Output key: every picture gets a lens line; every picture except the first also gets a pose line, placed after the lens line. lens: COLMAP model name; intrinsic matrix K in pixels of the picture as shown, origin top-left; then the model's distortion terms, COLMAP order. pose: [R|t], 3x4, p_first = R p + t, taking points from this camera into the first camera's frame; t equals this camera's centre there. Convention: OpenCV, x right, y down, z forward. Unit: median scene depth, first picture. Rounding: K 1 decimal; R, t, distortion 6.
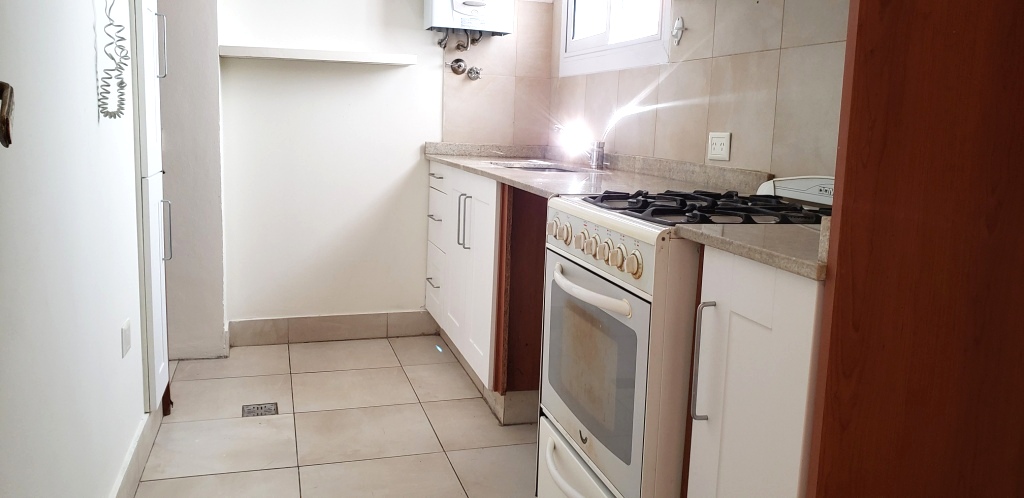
lens RADIAL K [[810.4, 0, 513.4], [0, 810.4, 240.3], [0, 0, 1]] dist [0.133906, -0.209334]
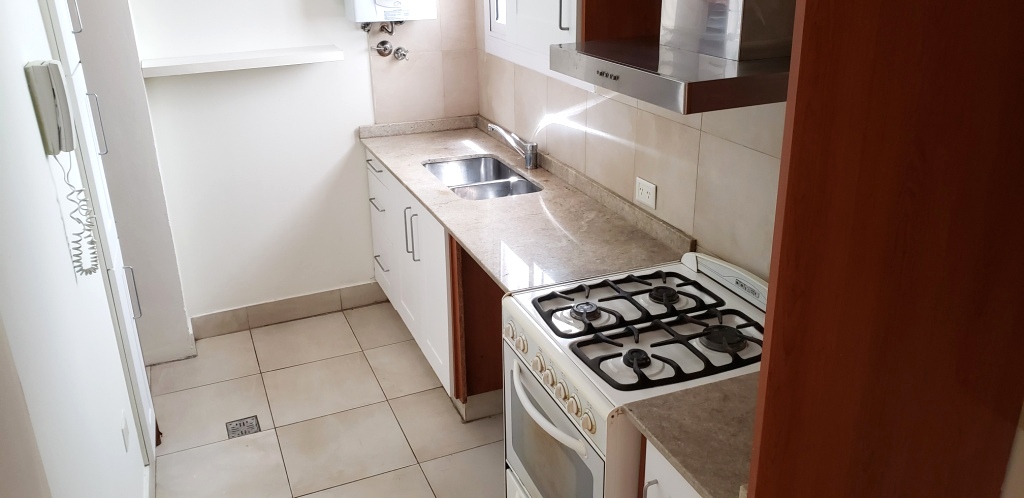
lens RADIAL K [[802.9, 0, 513.9], [0, 802.9, 245.5], [0, 0, 1]] dist [0.124005, -0.203039]
pose [[0.992606, -0.086751, 0.084896, -0.019136], [0.065628, 0.971945, 0.225866, -0.249275], [-0.102108, -0.218624, 0.970452, -0.042326]]
